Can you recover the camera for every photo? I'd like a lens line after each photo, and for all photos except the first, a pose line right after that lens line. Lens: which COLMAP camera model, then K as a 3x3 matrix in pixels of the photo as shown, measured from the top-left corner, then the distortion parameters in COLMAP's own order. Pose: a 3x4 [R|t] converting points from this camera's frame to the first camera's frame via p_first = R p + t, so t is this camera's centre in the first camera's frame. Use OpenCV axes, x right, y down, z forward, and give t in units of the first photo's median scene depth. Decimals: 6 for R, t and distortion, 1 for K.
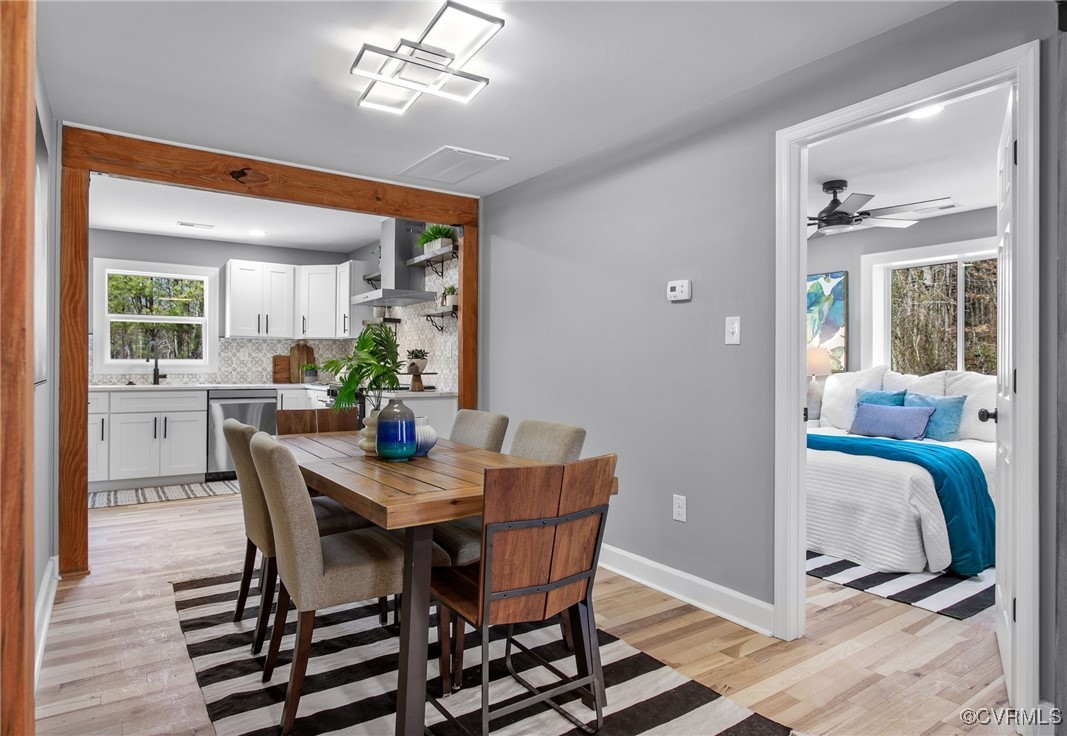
lens RADIAL K [[648.1, 0, 526.0], [0, 648.1, 367.8], [0, 0, 1]] dist [-0.008073, 0.001812]
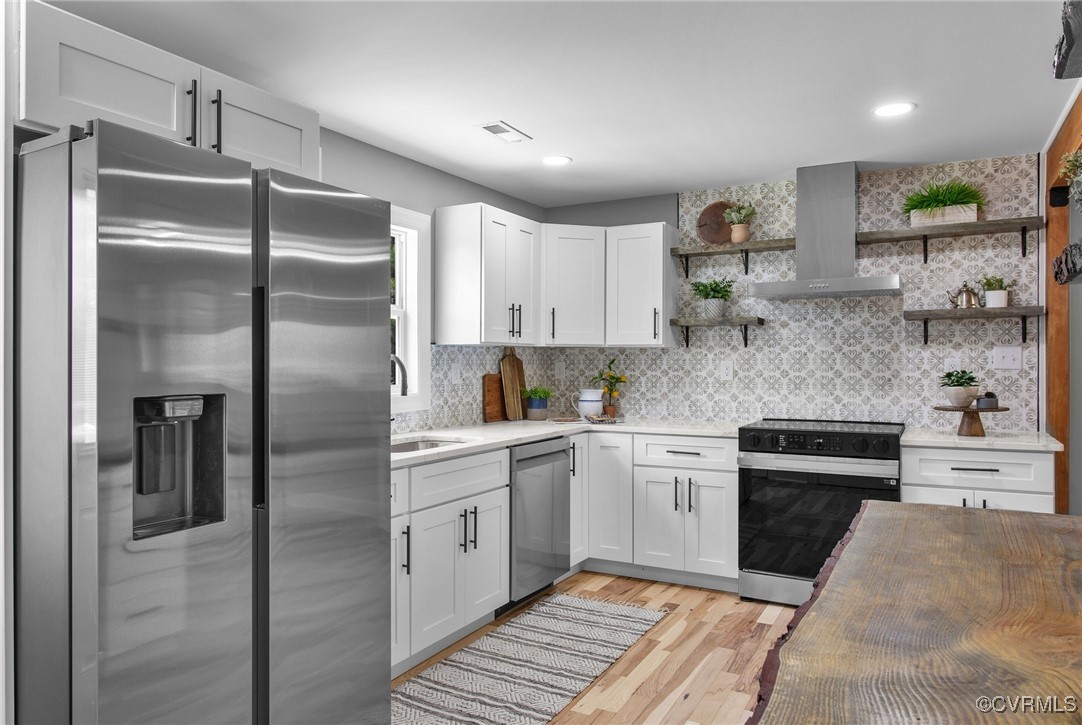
lens RADIAL K [[735.8, 0, 530.9], [0, 735.8, 358.0], [0, 0, 1]] dist [-0.003959, 0.000486]
pose [[0.887190, -0.005272, 0.461373, -0.706637], [0.008039, 0.999960, -0.004031, -0.033125], [-0.461333, 0.007285, 0.887197, 0.428924]]
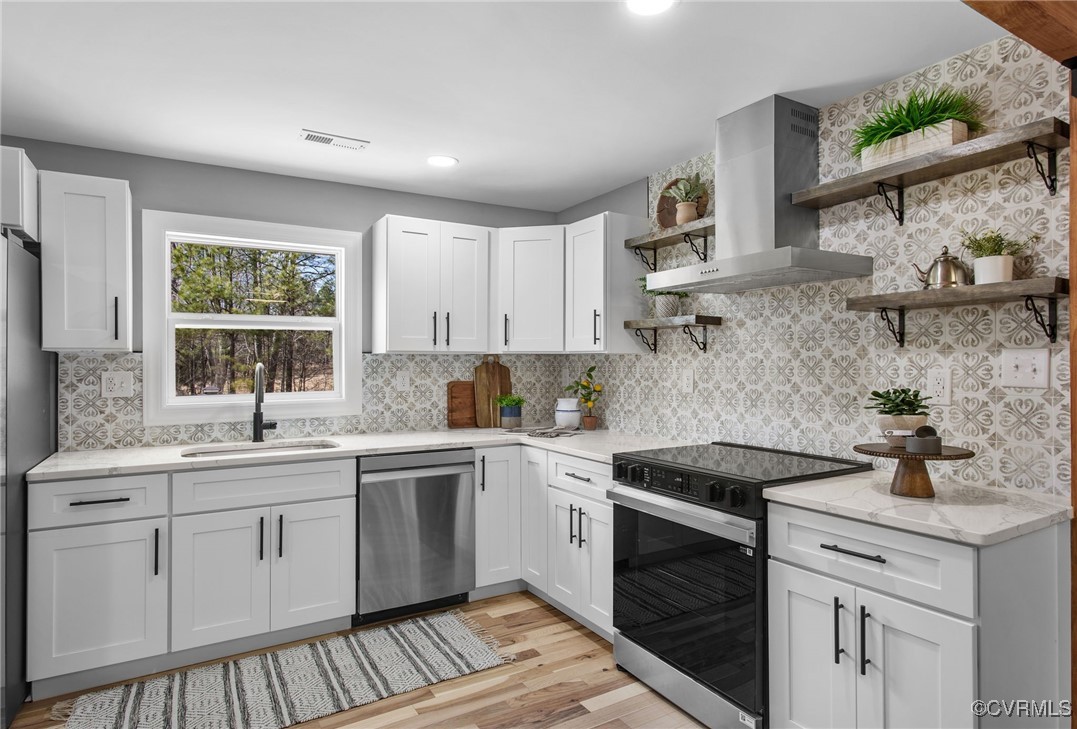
lens RADIAL K [[610.3, 0, 554.7], [0, 610.3, 359.6], [0, 0, 1]] dist [-0.002705, 0.000039]
pose [[0.999401, -0.008502, -0.033533, -0.295373], [0.008225, 0.999931, -0.008374, -0.036294], [0.033602, 0.008093, 0.999403, 0.479283]]
